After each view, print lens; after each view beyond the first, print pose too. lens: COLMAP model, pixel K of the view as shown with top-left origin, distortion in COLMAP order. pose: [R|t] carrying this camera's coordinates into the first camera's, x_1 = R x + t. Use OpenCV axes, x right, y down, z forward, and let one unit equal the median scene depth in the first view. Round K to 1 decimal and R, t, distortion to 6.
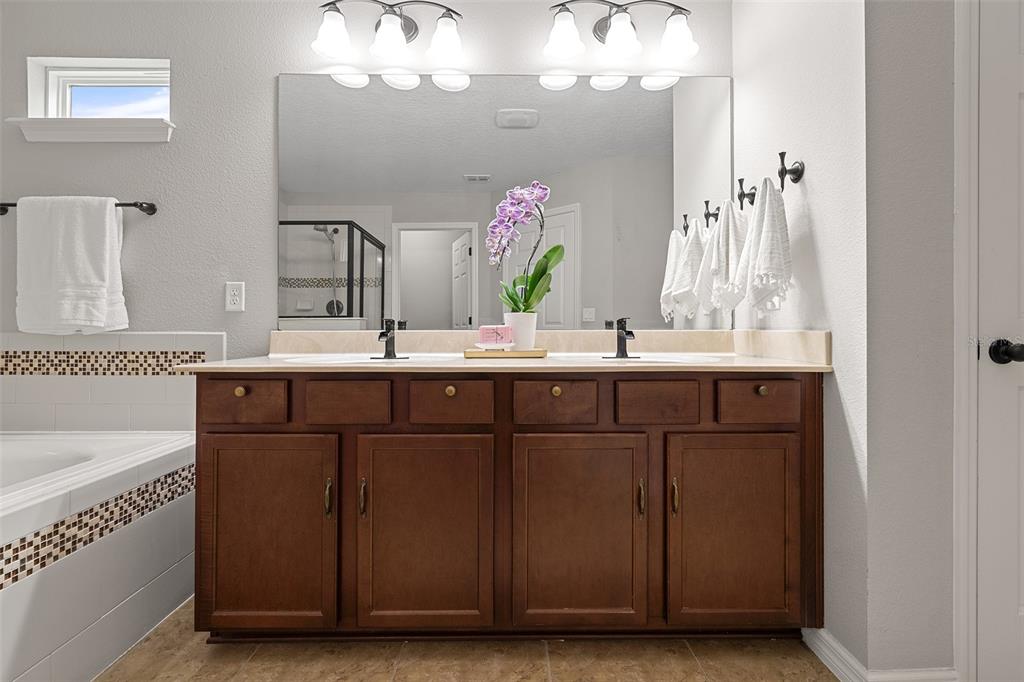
lens RADIAL K [[468.0, 0, 506.6], [0, 468.0, 331.3], [0, 0, 1]] dist [-0.006061, -0.000058]
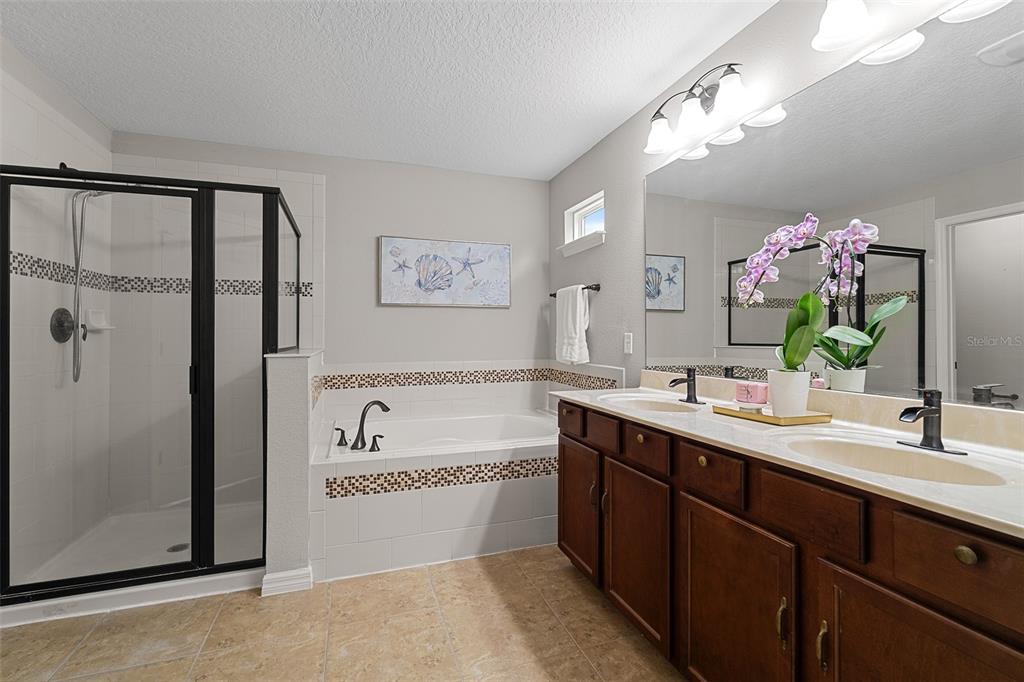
lens RADIAL K [[468.0, 0, 510.4], [0, 468.0, 336.0], [0, 0, 1]] dist [-0.006061, -0.000058]
pose [[0.305004, 0.000247, -0.952351, 0.690757], [0.002591, 0.999996, 0.001089, -0.103874], [0.952348, -0.002799, 0.305002, 0.235256]]
